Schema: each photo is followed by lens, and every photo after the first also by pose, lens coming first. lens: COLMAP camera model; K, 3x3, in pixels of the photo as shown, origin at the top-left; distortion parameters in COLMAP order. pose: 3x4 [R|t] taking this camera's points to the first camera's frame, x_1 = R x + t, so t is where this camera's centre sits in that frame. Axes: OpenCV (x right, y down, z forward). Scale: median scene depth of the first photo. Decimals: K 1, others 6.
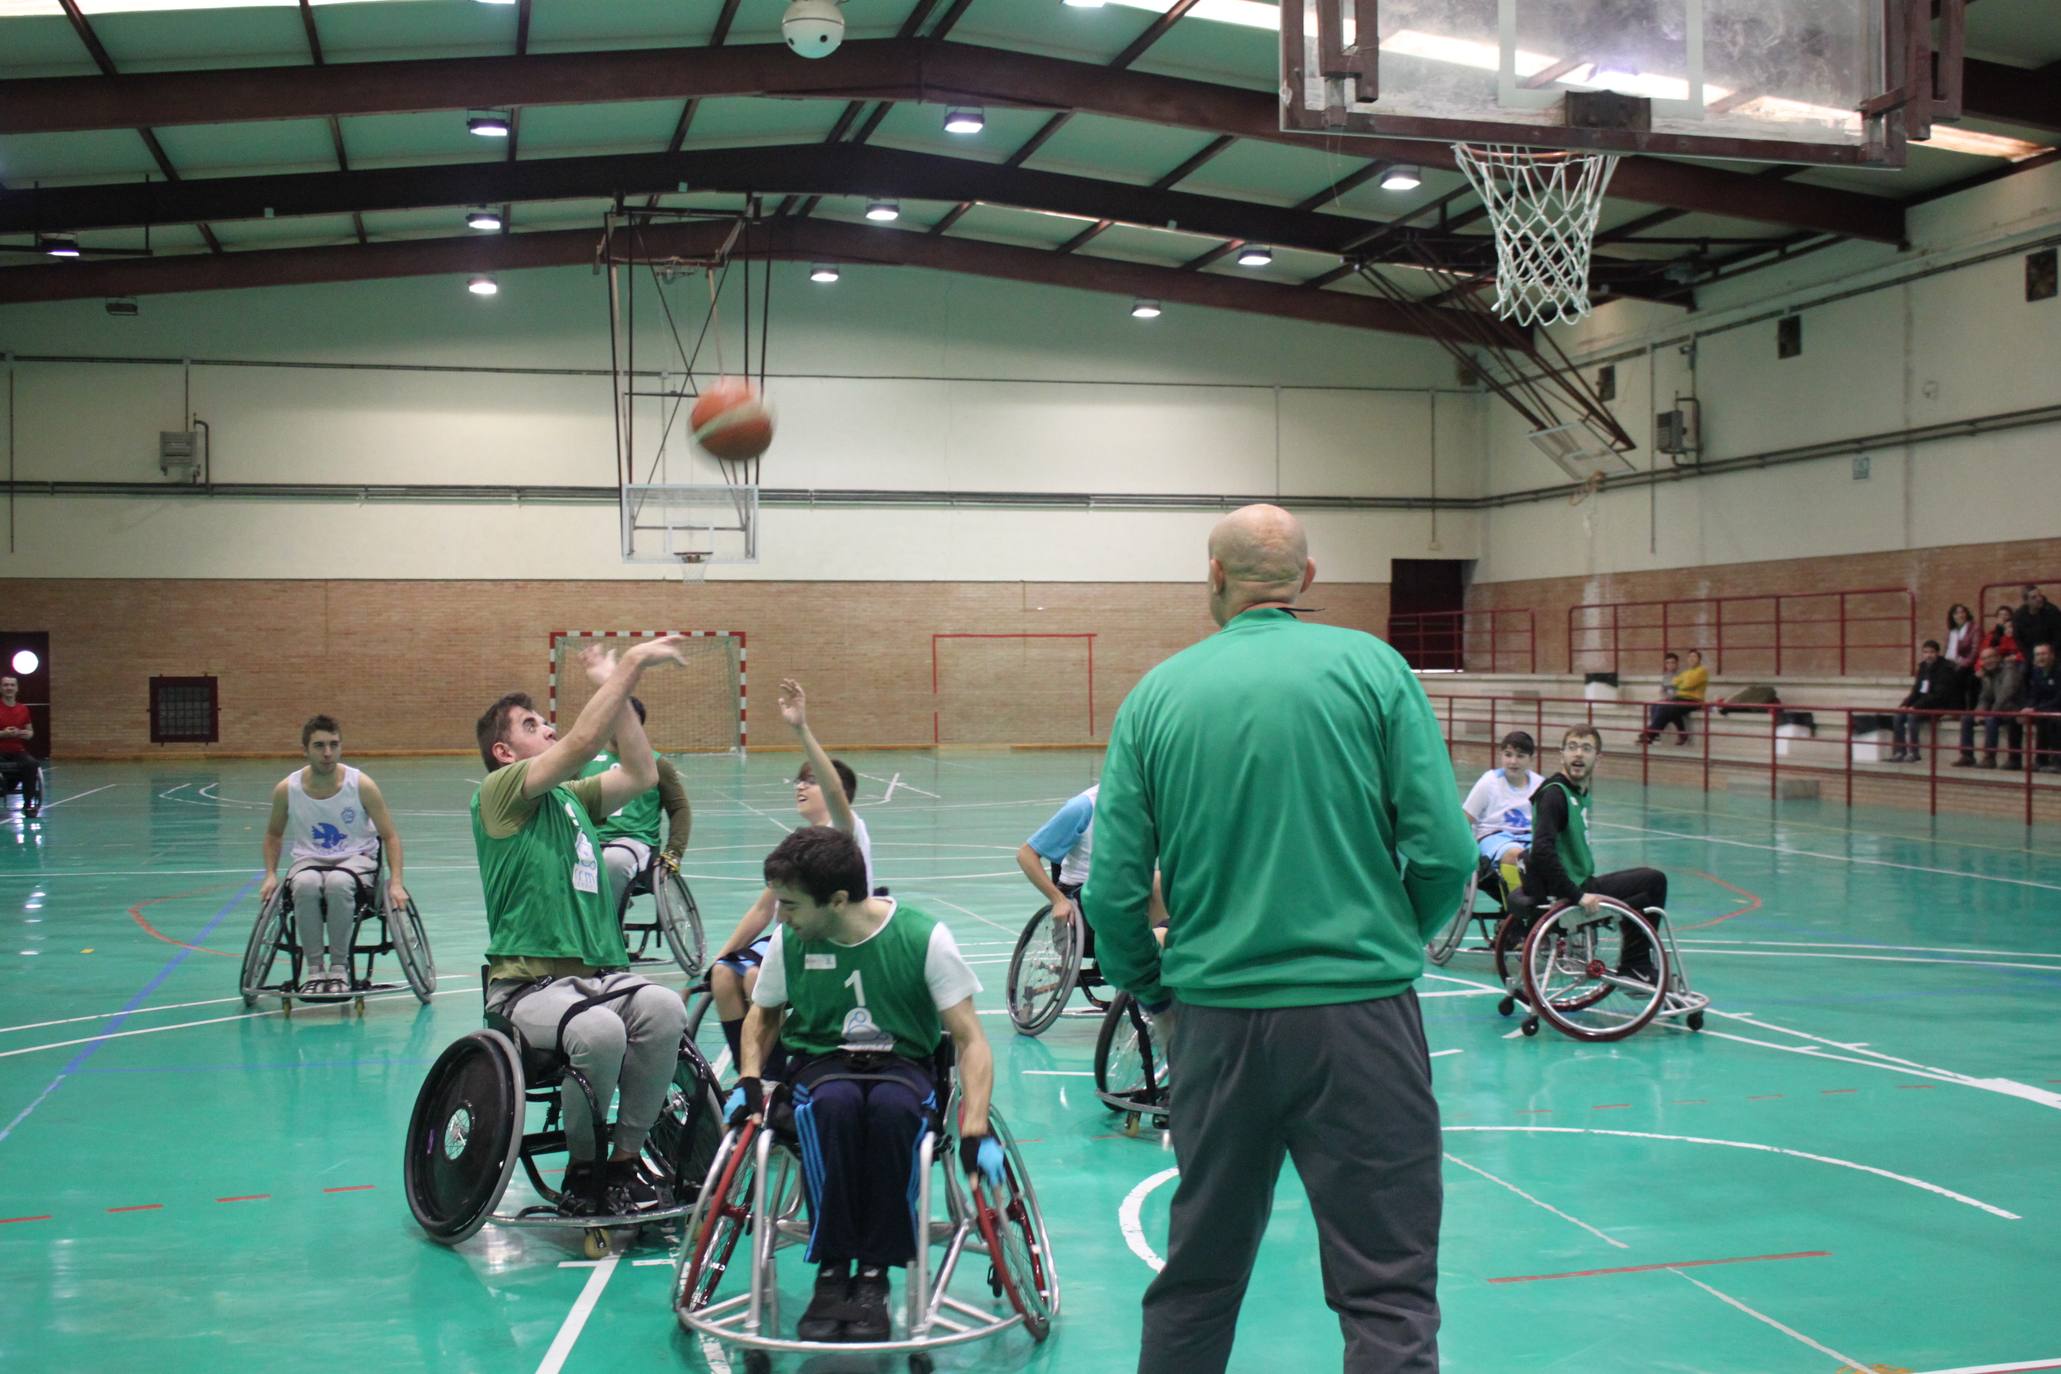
lens RADIAL K [[2477.2, 0, 1042.2], [0, 2477.2, 679.9], [0, 0, 1]] dist [-0.074154, 0.000000]
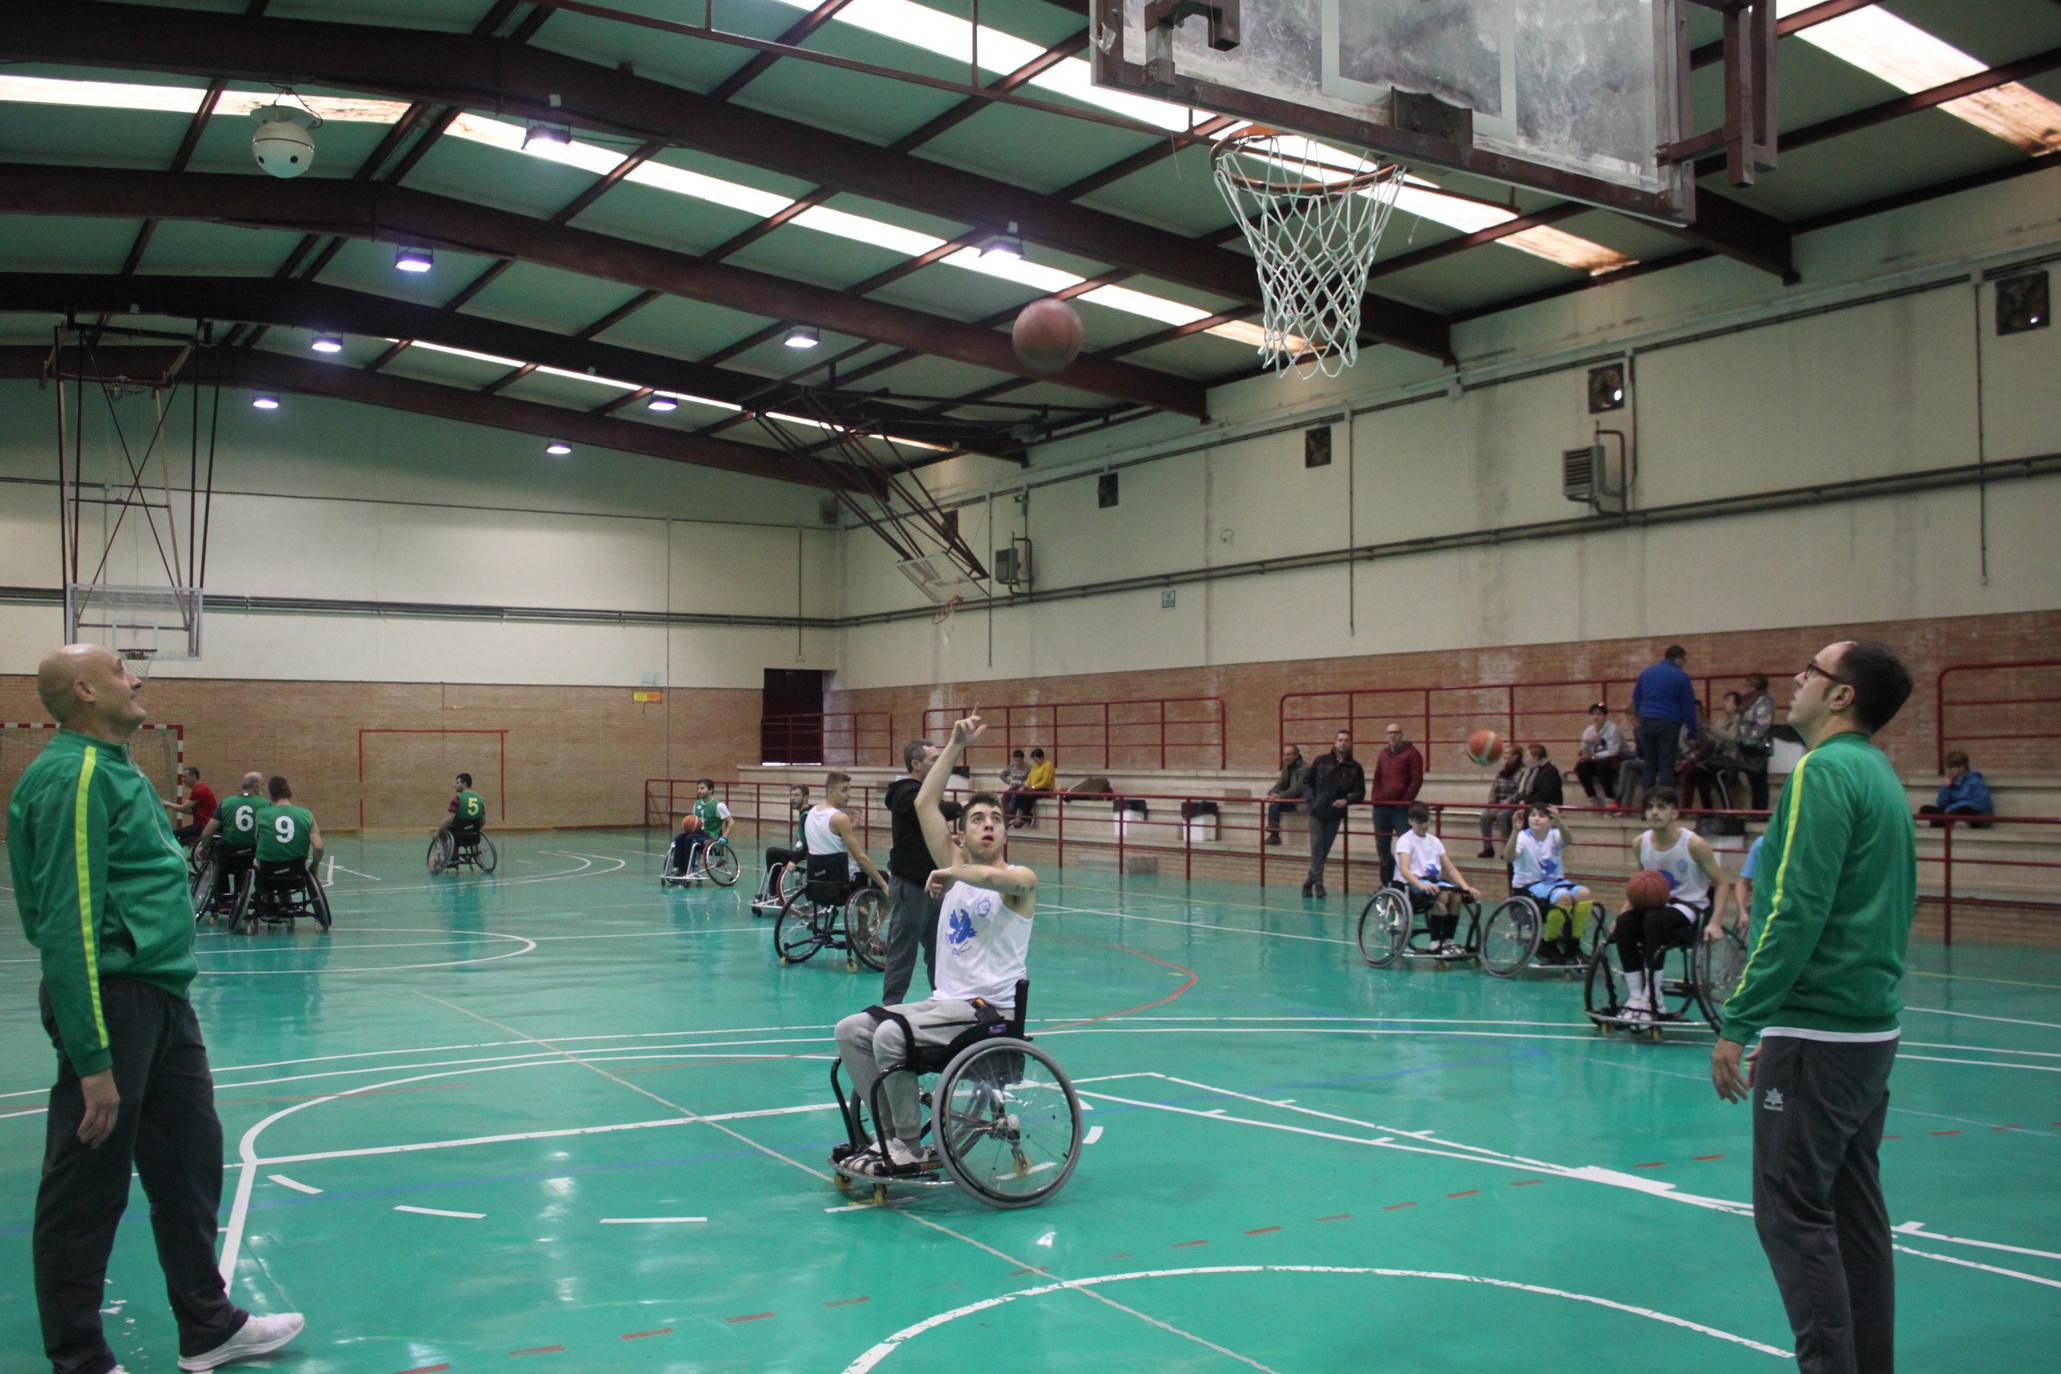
lens RADIAL K [[1969.4, 0, 1055.0], [0, 1969.4, 697.9], [0, 0, 1]] dist [-0.085245, 0.000000]
pose [[0.950851, 0.012449, 0.309400, -0.019158], [-0.001122, 0.999323, -0.036760, -0.000782], [-0.309648, 0.034606, 0.950221, 0.075308]]
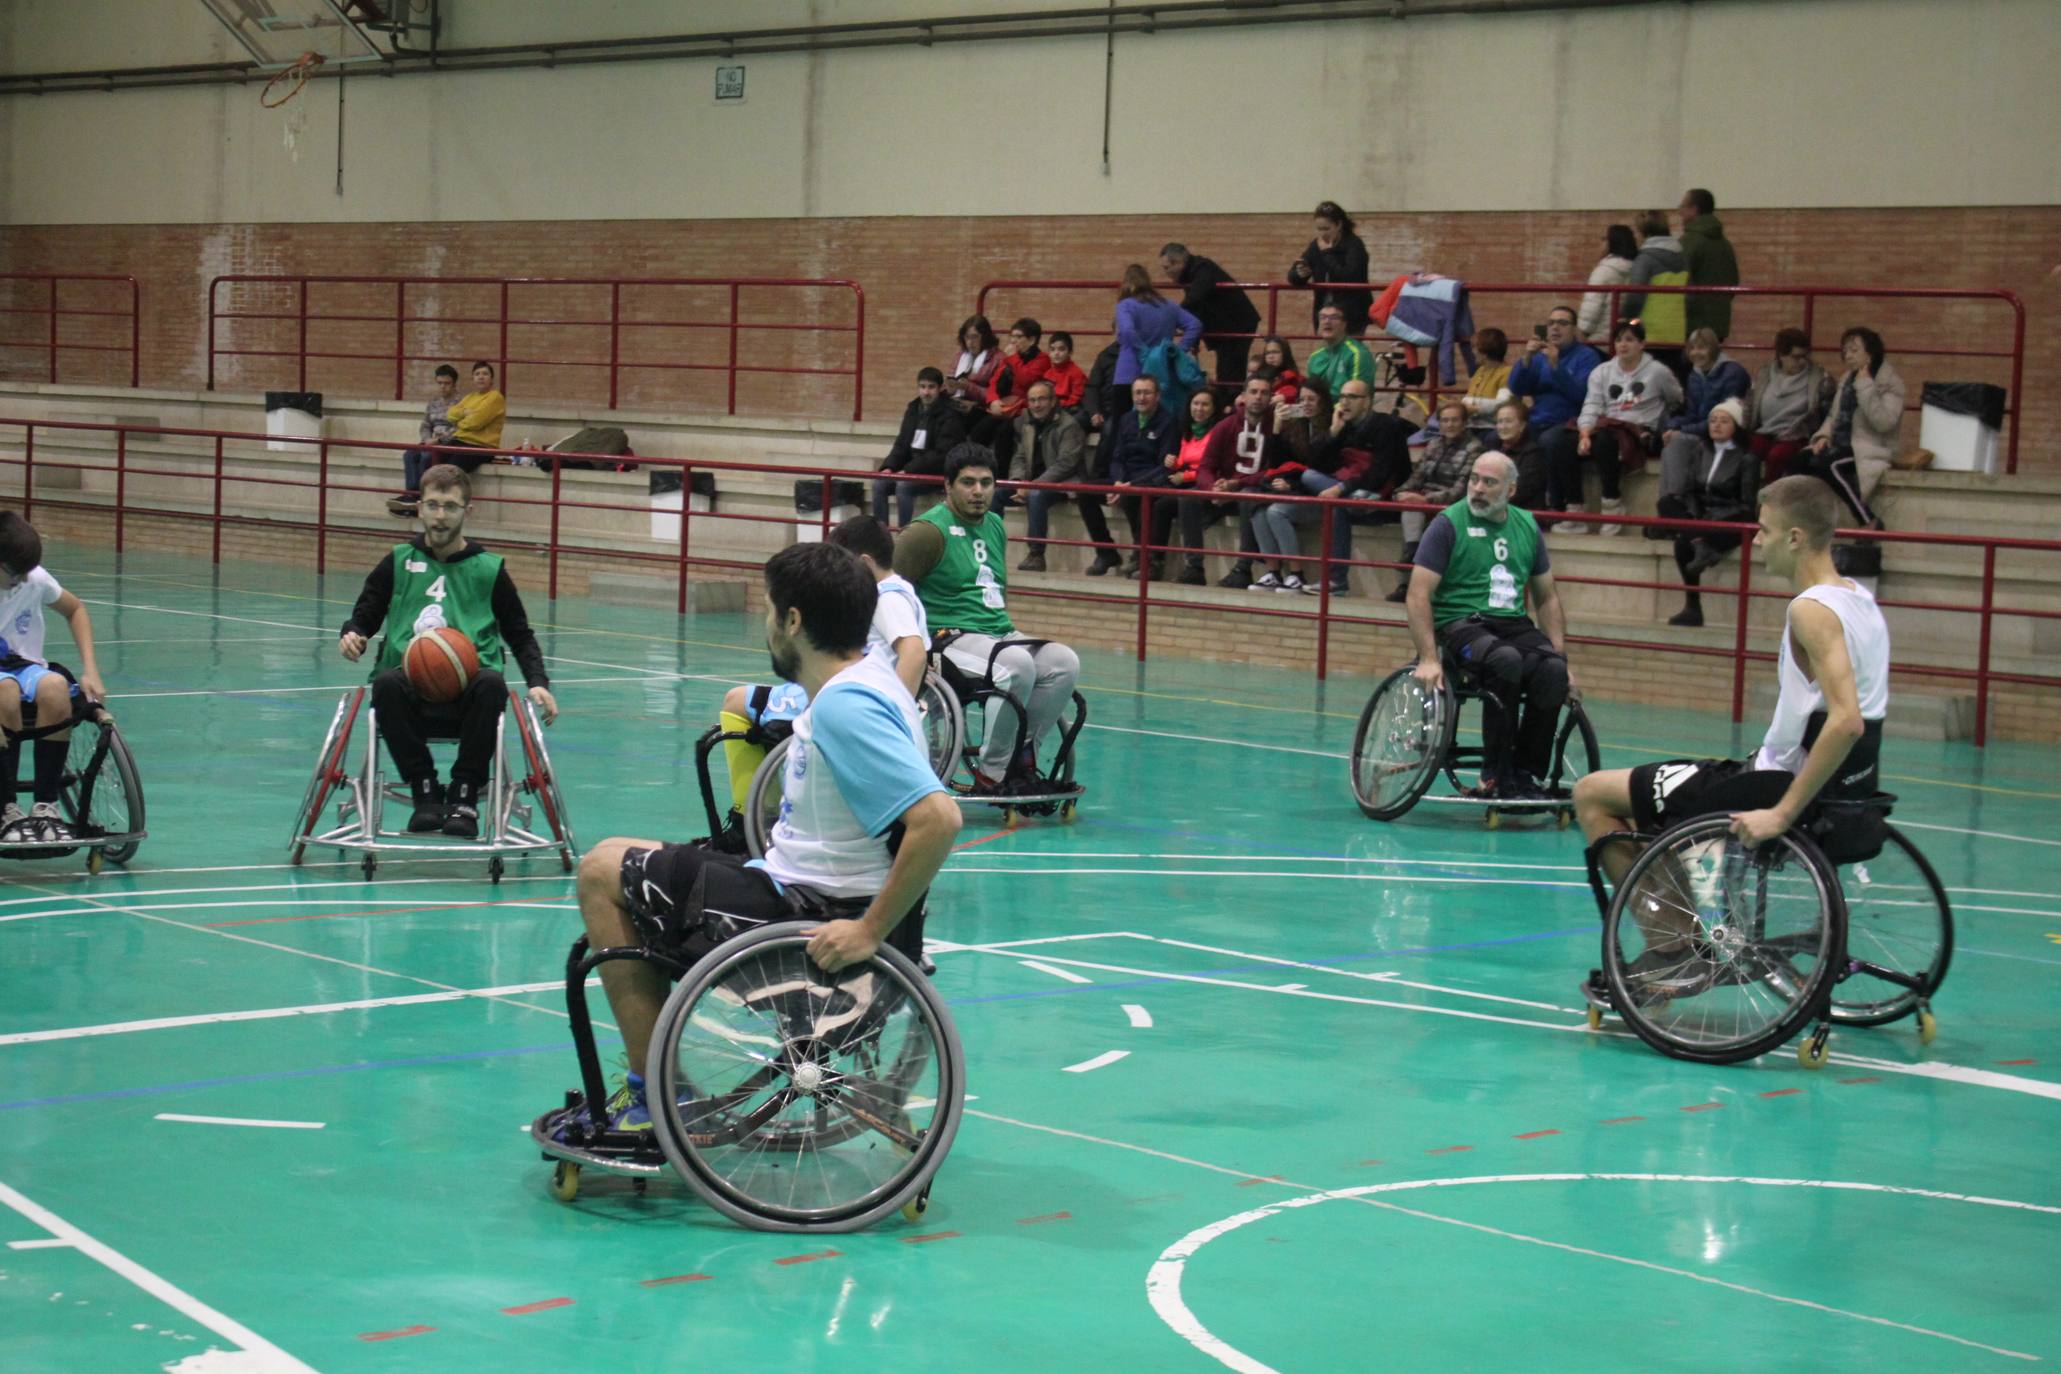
lens RADIAL K [[4080.6, 0, 1079.8], [0, 4080.6, 675.0], [0, 0, 1]] dist [0.035967, 0.000000]
pose [[0.862334, 0.004874, 0.506317, -0.097618], [-0.039455, 0.997560, 0.057595, 0.000728], [-0.504801, -0.069643, 0.860422, 0.043824]]
